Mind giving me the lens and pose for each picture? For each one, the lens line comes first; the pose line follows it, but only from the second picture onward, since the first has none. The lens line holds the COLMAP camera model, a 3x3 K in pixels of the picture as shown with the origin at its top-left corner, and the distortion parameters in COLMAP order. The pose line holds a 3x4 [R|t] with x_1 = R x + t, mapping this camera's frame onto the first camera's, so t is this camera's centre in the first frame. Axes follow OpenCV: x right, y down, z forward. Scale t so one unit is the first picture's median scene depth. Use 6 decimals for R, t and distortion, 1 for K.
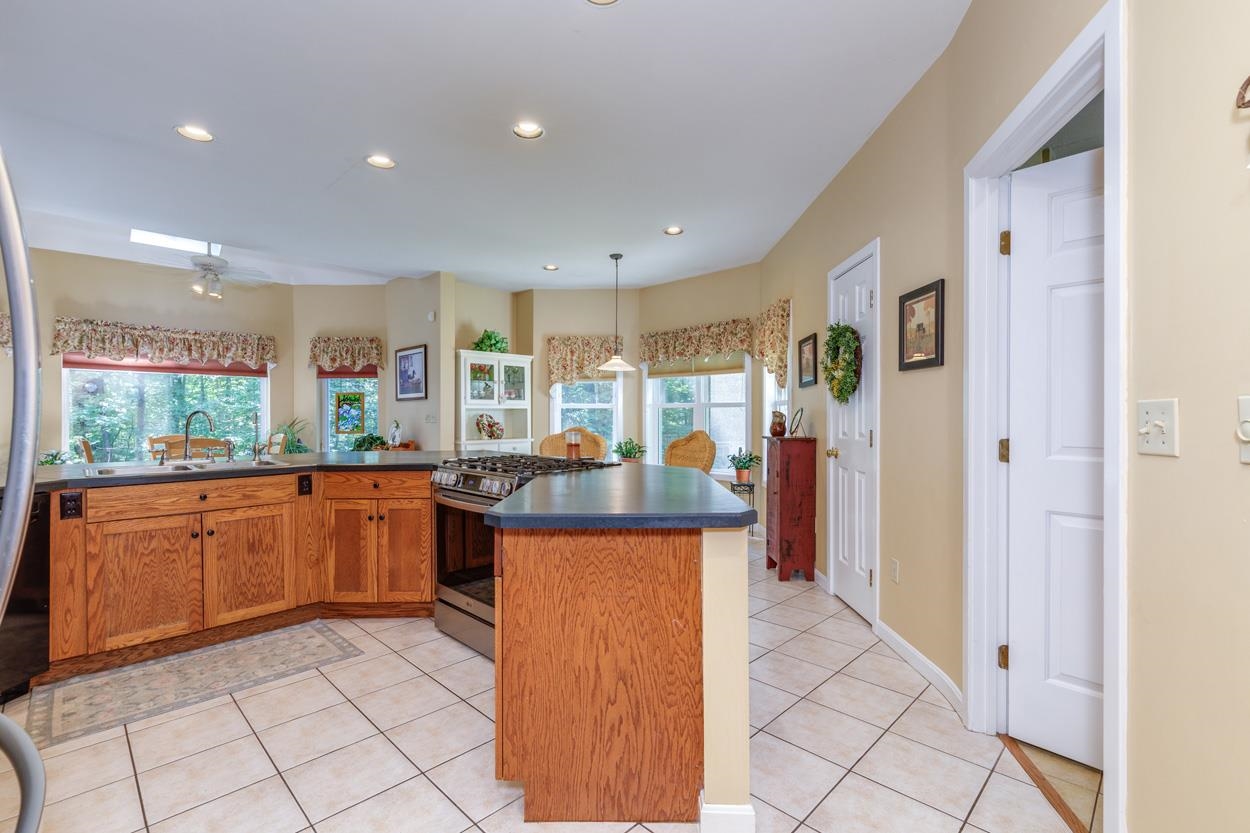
lens RADIAL K [[551.7, 0, 622.3], [0, 551.7, 418.8], [0, 0, 1]] dist [0.006790, -0.000250]
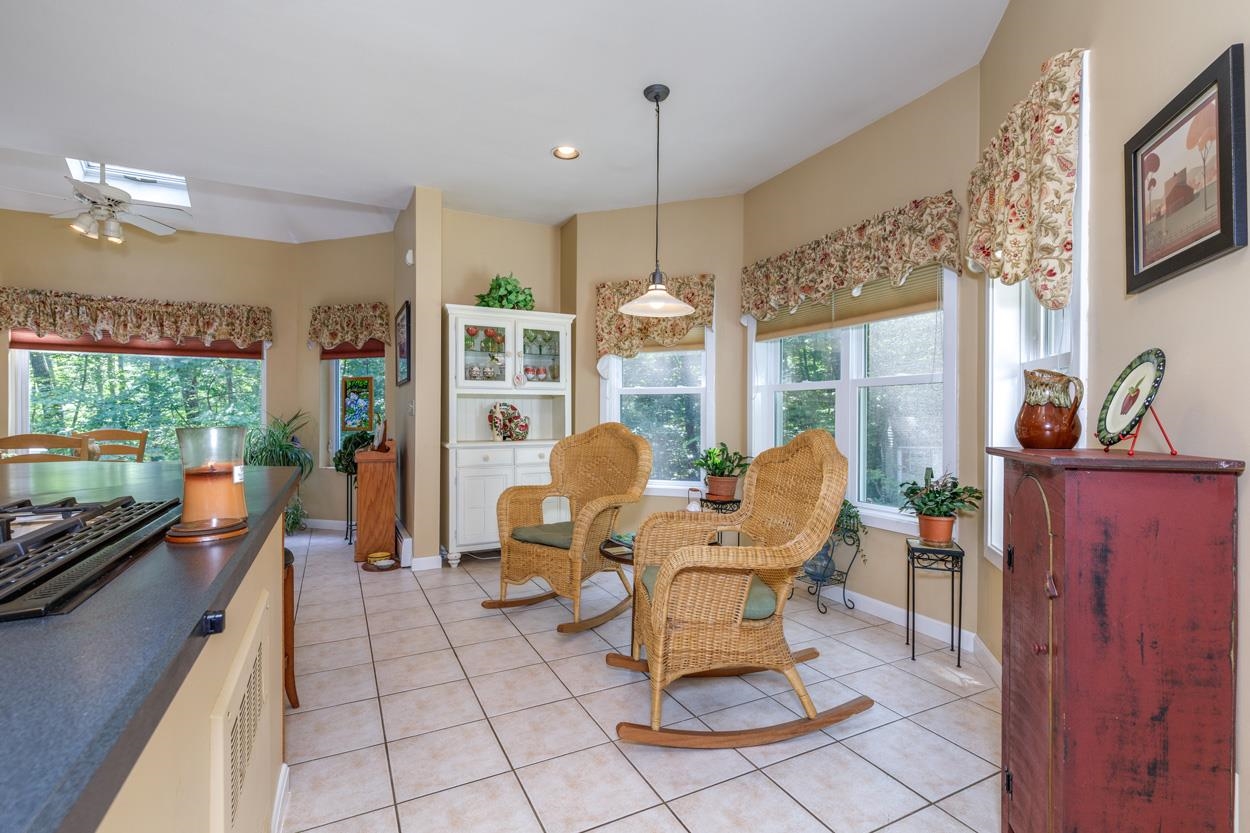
lens RADIAL K [[551.7, 0, 614.3], [0, 551.7, 417.4], [0, 0, 1]] dist [0.006790, -0.000250]
pose [[0.943520, 0.000714, -0.331315, 0.106459], [-0.001494, 0.999997, -0.002101, 0.009923], [0.331313, 0.002477, 0.943518, 0.428038]]
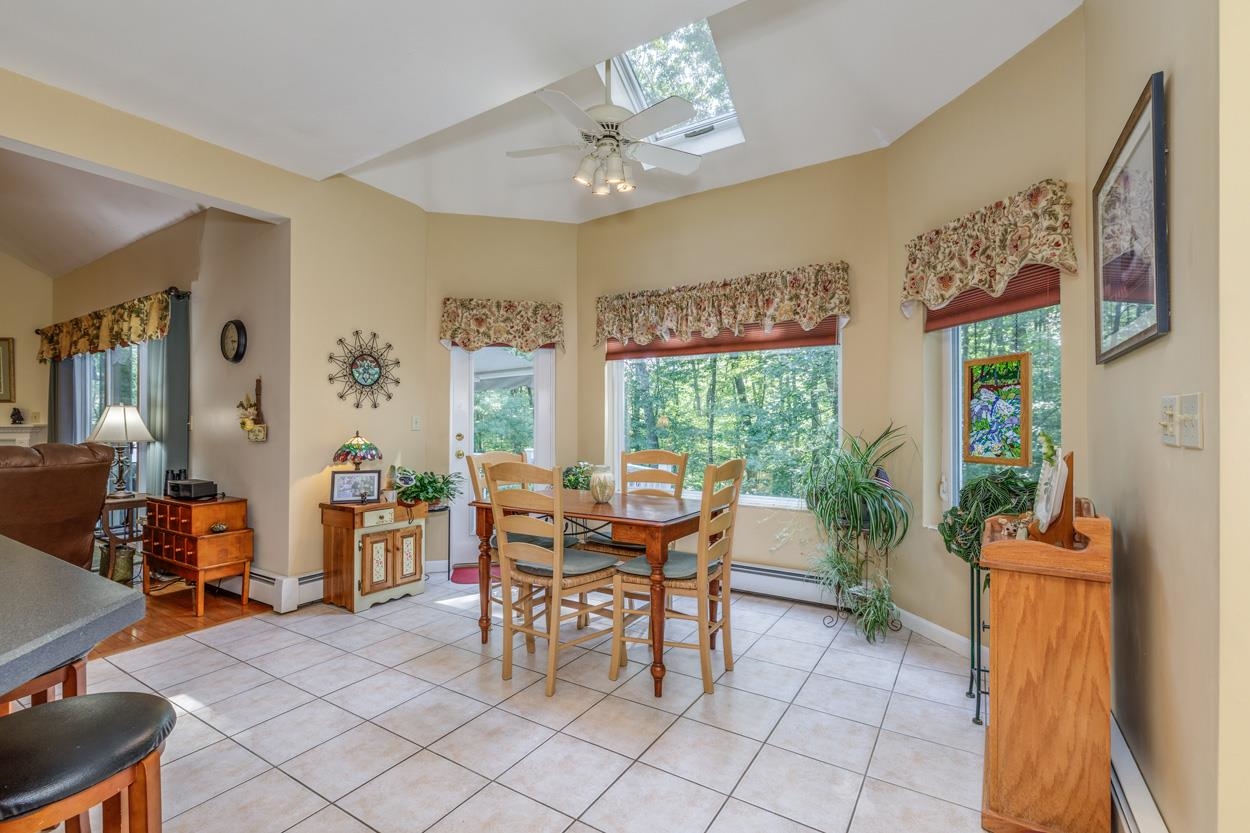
lens RADIAL K [[551.7, 0, 642.0], [0, 551.7, 421.5], [0, 0, 1]] dist [0.006790, -0.000250]
pose [[0.212281, -0.003256, -0.977203, -0.184850], [0.000183, 0.999995, -0.003293, -0.001832], [0.977209, 0.000520, 0.212281, 0.737727]]
